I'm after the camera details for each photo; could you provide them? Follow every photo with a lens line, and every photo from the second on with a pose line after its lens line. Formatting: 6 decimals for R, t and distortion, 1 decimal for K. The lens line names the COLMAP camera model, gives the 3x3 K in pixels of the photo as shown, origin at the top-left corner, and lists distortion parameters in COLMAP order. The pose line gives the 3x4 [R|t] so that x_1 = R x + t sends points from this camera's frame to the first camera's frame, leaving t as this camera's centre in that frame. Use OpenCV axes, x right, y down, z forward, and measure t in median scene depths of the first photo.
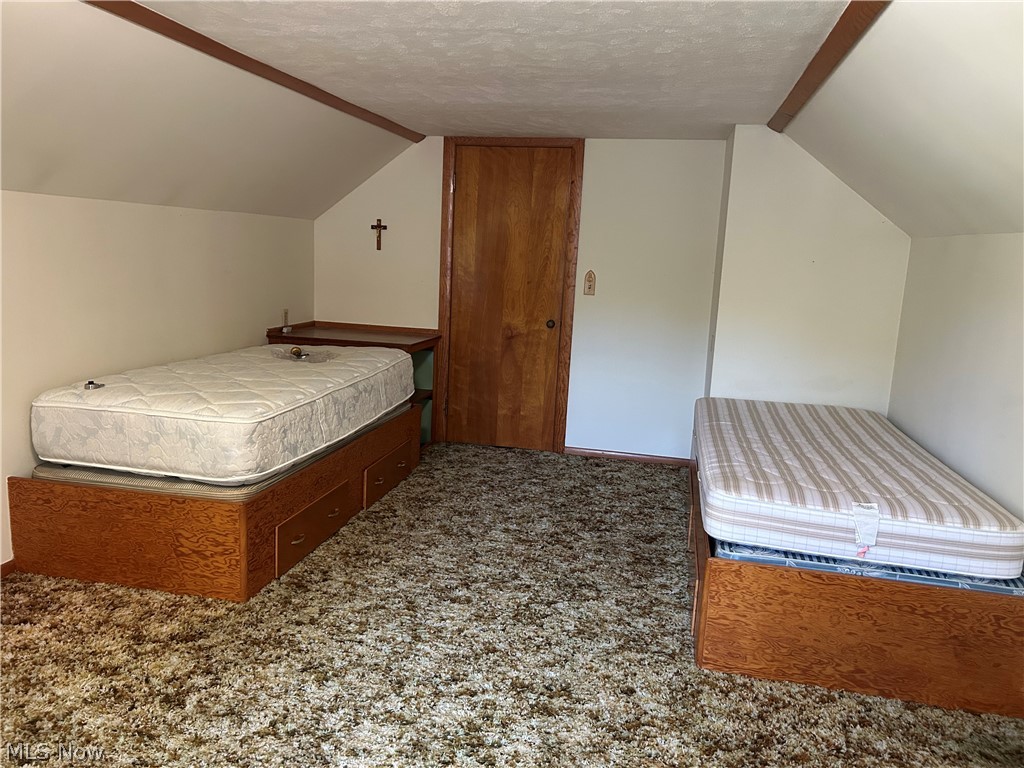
lens RADIAL K [[781.1, 0, 512.0], [0, 781.1, 384.0], [0, 0, 1]] dist [0.014915, -0.008187]
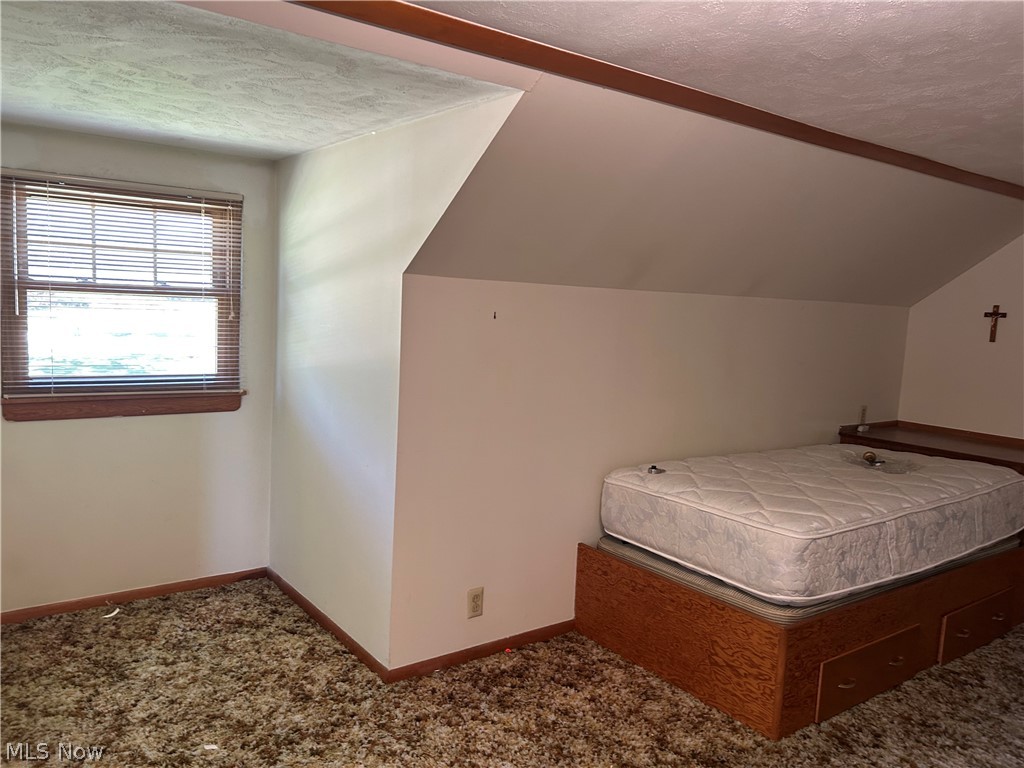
lens RADIAL K [[781.1, 0, 512.0], [0, 781.1, 384.0], [0, 0, 1]] dist [0.014915, -0.008187]
pose [[0.755168, 0.062048, -0.652589, -0.015139], [-0.129316, 0.990048, -0.055510, -0.029760], [0.642650, 0.126310, 0.755676, 0.093015]]
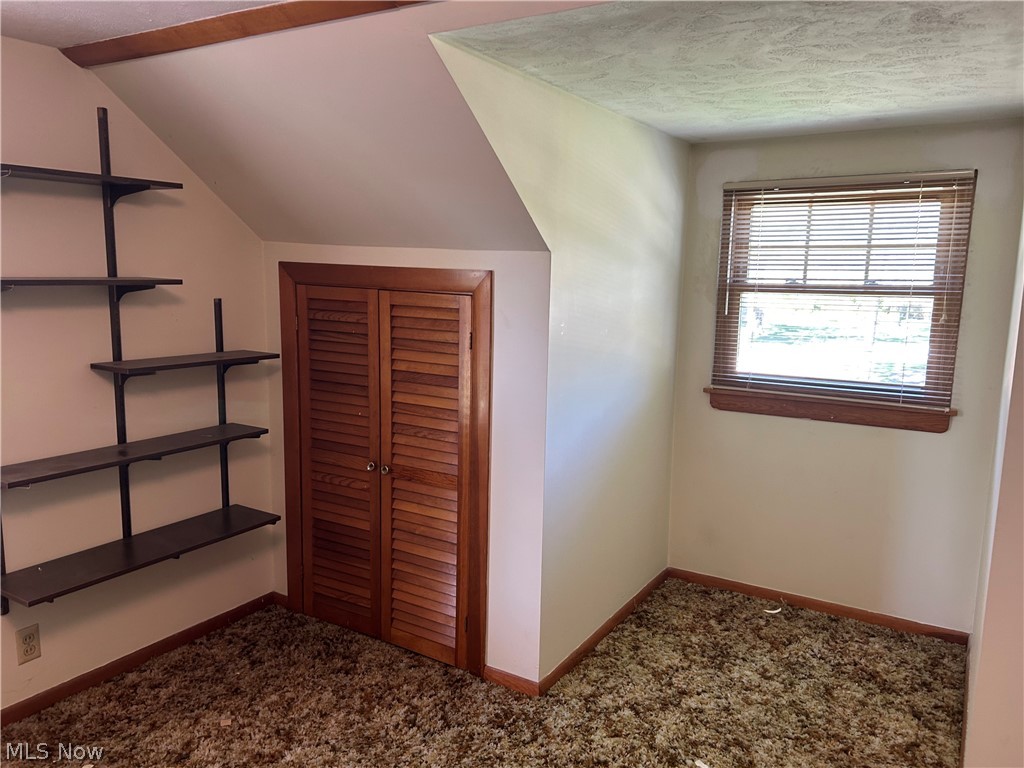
lens RADIAL K [[781.1, 0, 512.0], [0, 781.1, 384.0], [0, 0, 1]] dist [0.014915, -0.008187]
pose [[-0.345379, 0.085098, -0.934597, -0.006871], [-0.194562, 0.967750, 0.160017, -0.073343], [0.918074, 0.237104, -0.317684, 0.318749]]
